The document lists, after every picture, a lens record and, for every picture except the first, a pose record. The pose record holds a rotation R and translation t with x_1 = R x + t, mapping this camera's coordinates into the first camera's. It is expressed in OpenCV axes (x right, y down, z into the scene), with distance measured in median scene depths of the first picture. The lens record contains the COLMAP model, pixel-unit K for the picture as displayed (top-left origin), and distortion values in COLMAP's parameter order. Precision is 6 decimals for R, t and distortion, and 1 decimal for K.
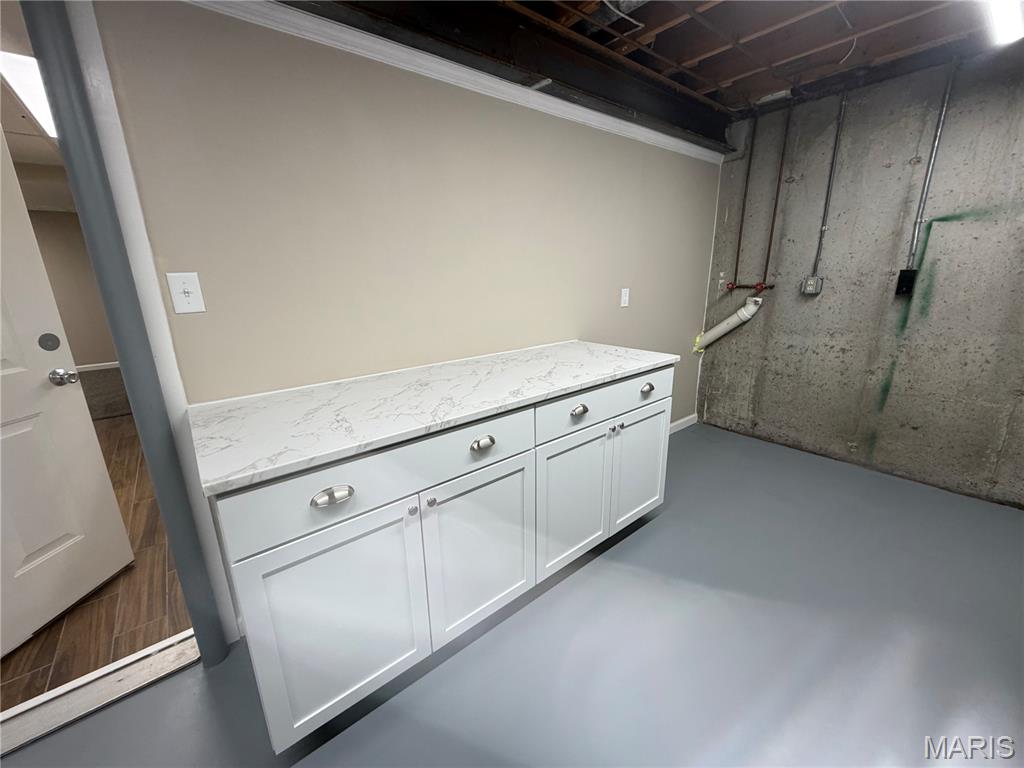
lens RADIAL K [[411.1, 0, 512.0], [0, 411.1, 384.0], [0, 0, 1]] dist [0.001113, -0.000218]
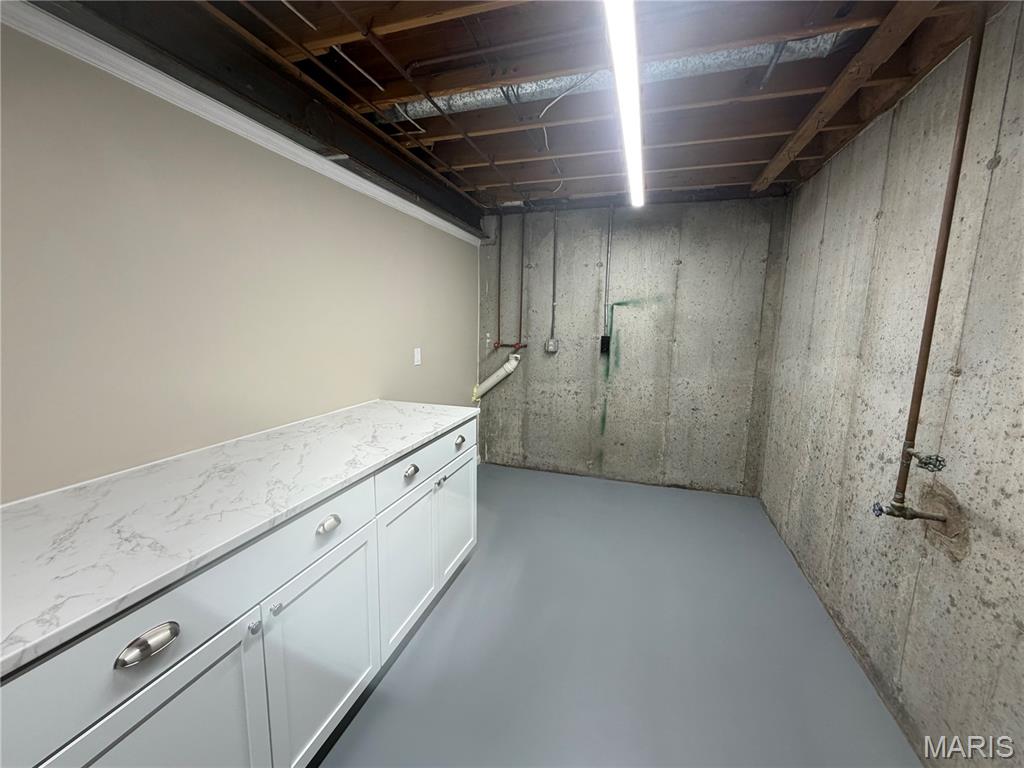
lens RADIAL K [[411.1, 0, 512.0], [0, 411.1, 384.0], [0, 0, 1]] dist [0.001113, -0.000218]
pose [[0.836917, -0.047780, 0.545241, -0.115164], [0.111871, 0.990085, -0.084954, -0.023135], [-0.535776, 0.132096, 0.833964, -0.013347]]
